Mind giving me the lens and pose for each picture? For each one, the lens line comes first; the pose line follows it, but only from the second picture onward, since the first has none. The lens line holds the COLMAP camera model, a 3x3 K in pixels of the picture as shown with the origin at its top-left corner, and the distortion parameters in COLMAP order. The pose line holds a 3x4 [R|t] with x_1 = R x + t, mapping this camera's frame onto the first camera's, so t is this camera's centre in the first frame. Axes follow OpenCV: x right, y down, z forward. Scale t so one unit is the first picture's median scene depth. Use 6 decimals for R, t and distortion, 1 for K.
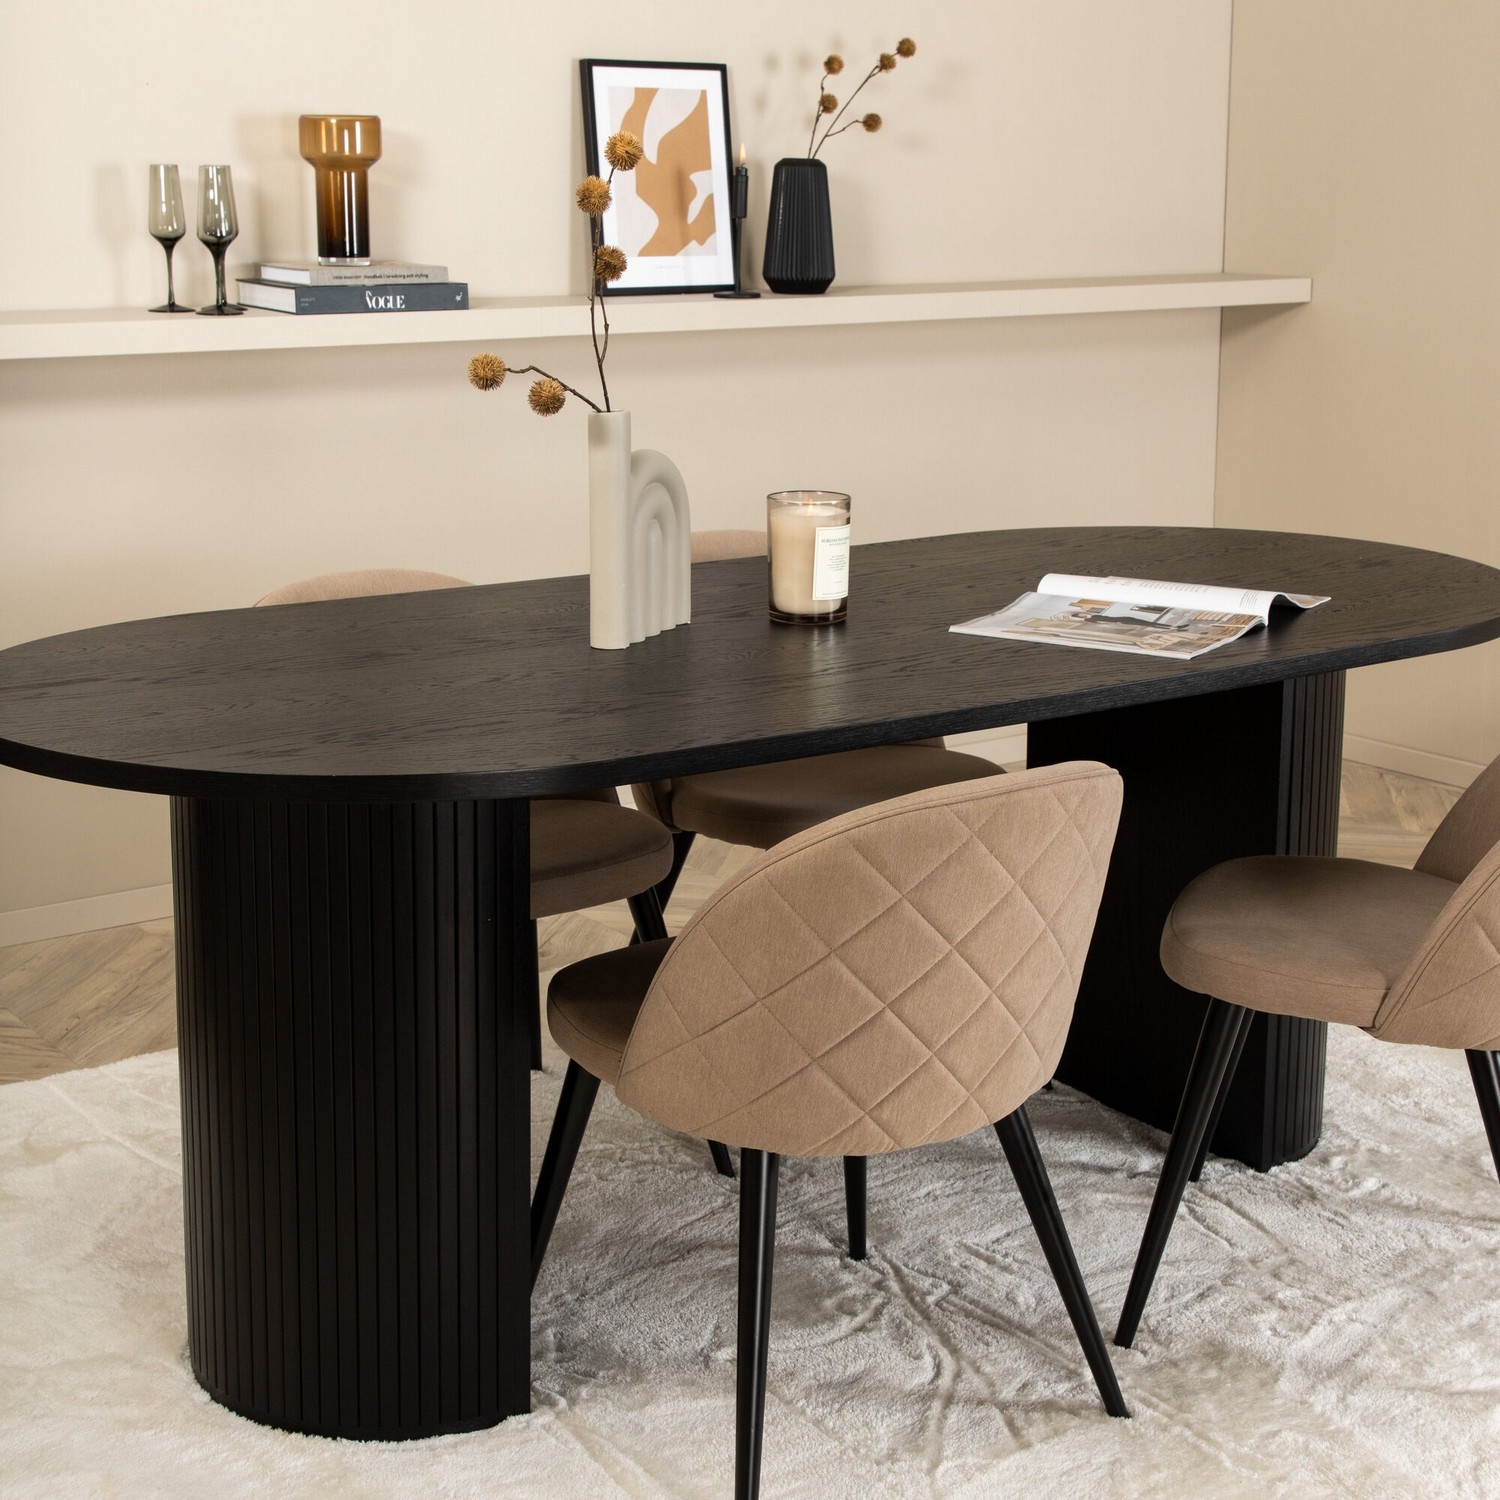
lens RADIAL K [[2361.2, 0, 748.8], [0, 2361.2, 755.6], [0, 0, 1]] dist [0.025248, 0.000000]
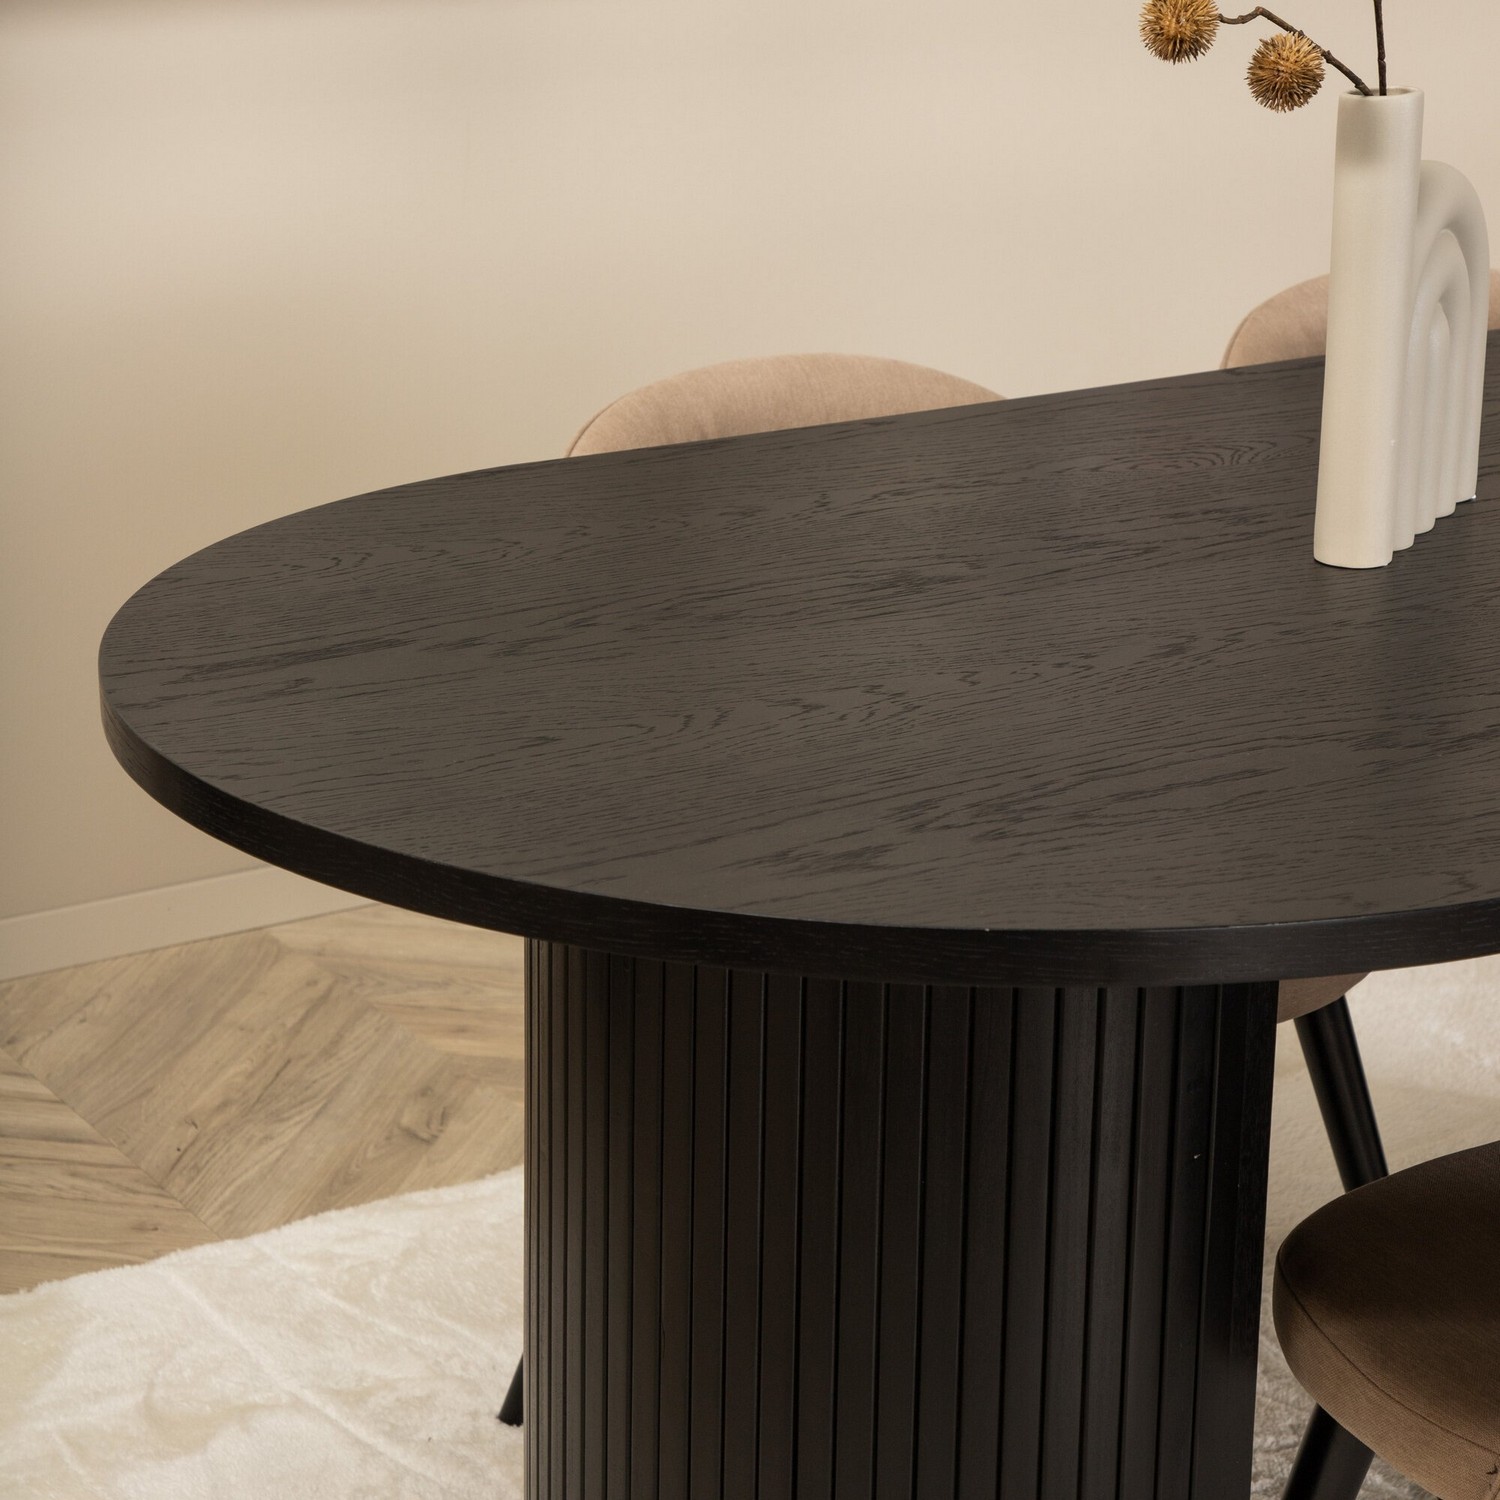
lens RADIAL K [[3699.8, 0, 750.1], [0, 3699.8, 750.0], [0, 0, 1]] dist [0.119986, 0.000000]
pose [[0.997520, 0.016646, -0.068381, -0.108470], [-0.011578, 0.997202, 0.073851, -0.051401], [0.069419, -0.072876, 0.994922, 0.162855]]
